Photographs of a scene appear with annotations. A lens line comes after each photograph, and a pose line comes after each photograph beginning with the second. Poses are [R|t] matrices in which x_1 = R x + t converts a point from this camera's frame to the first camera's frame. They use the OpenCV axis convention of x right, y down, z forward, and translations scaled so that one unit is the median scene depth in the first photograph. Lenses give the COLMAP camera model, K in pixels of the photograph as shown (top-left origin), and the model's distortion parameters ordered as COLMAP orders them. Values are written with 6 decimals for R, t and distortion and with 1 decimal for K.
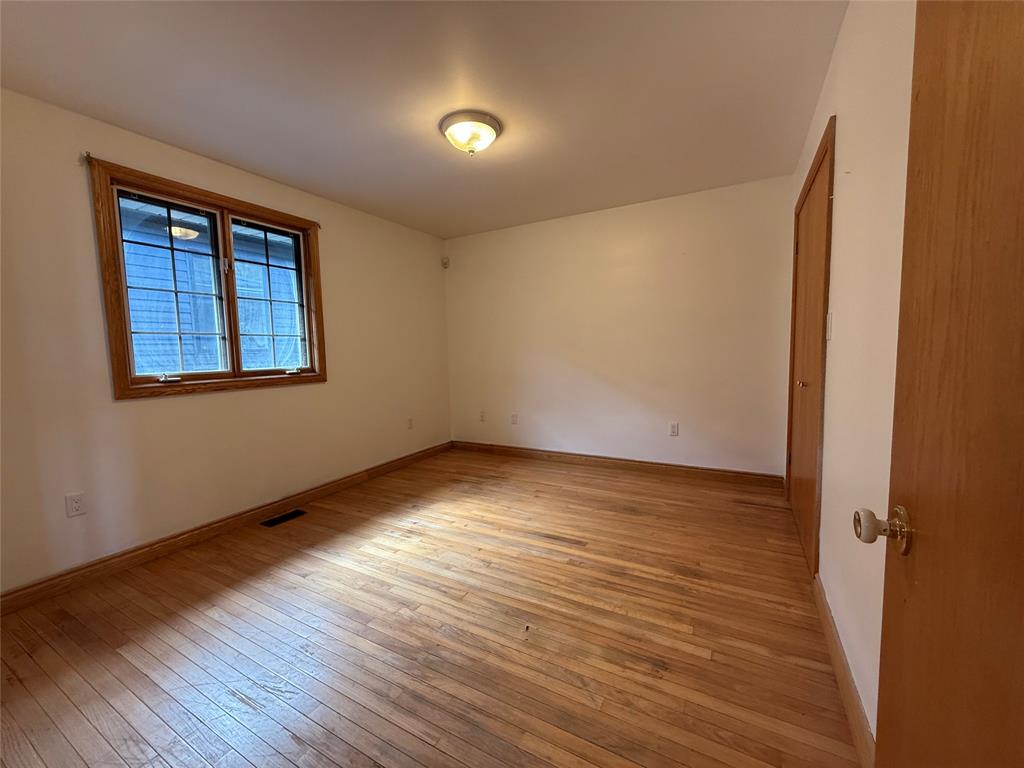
lens RADIAL K [[405.9, 0, 512.0], [0, 405.9, 384.0], [0, 0, 1]] dist [0.000327, -0.000429]
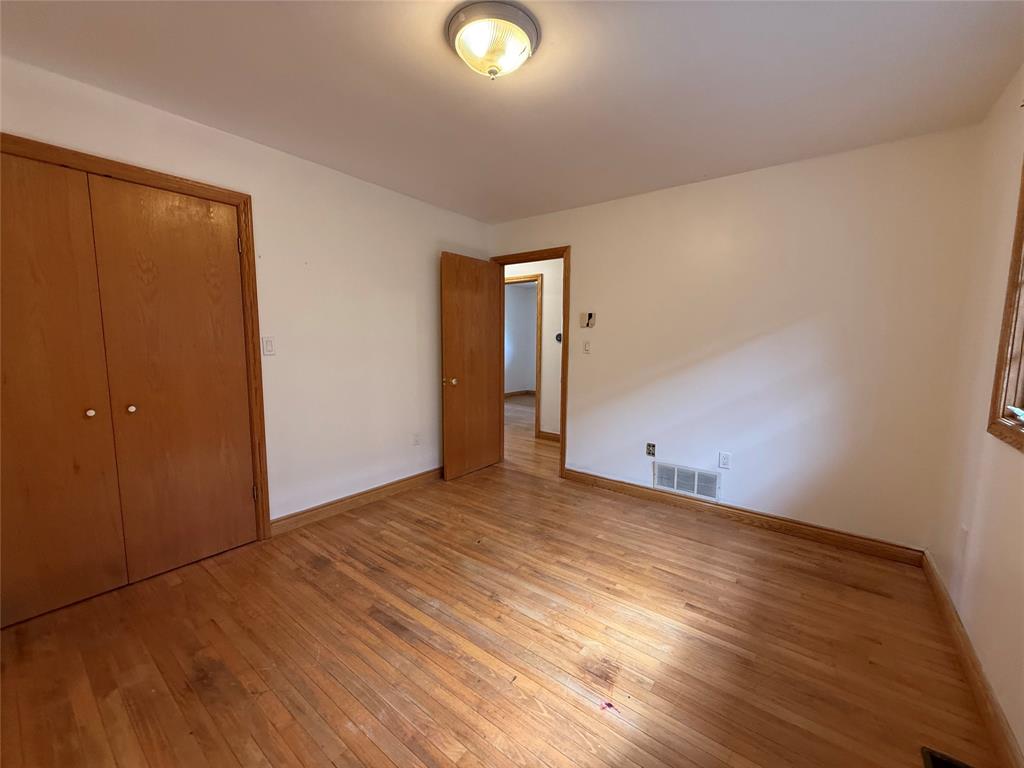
lens RADIAL K [[405.9, 0, 512.0], [0, 405.9, 384.0], [0, 0, 1]] dist [0.000327, -0.000429]
pose [[-0.988997, -0.001083, 0.147931, -0.238450], [0.027383, 0.981353, 0.190251, -0.204421], [-0.145379, 0.192209, -0.970526, 1.804251]]
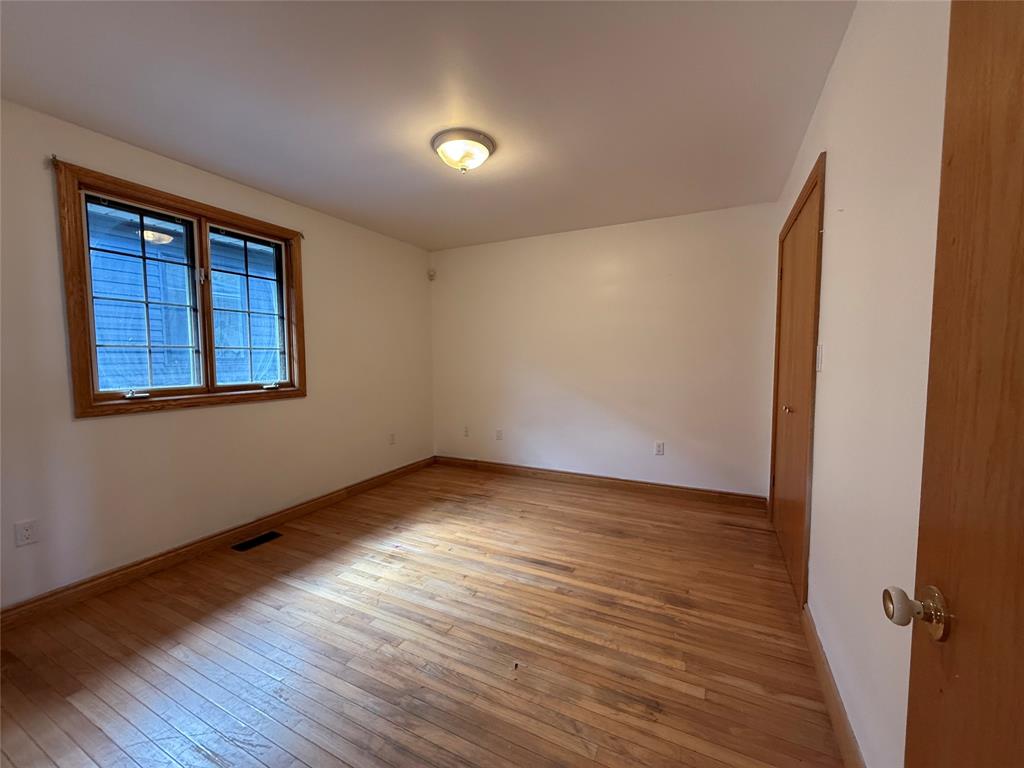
lens RADIAL K [[405.9, 0, 512.0], [0, 405.9, 384.0], [0, 0, 1]] dist [0.000327, -0.000429]
pose [[0.998806, 0.015858, 0.046202, -0.021059], [-0.014977, 0.999701, -0.019347, -0.036383], [-0.046495, 0.018632, 0.998745, 0.022202]]
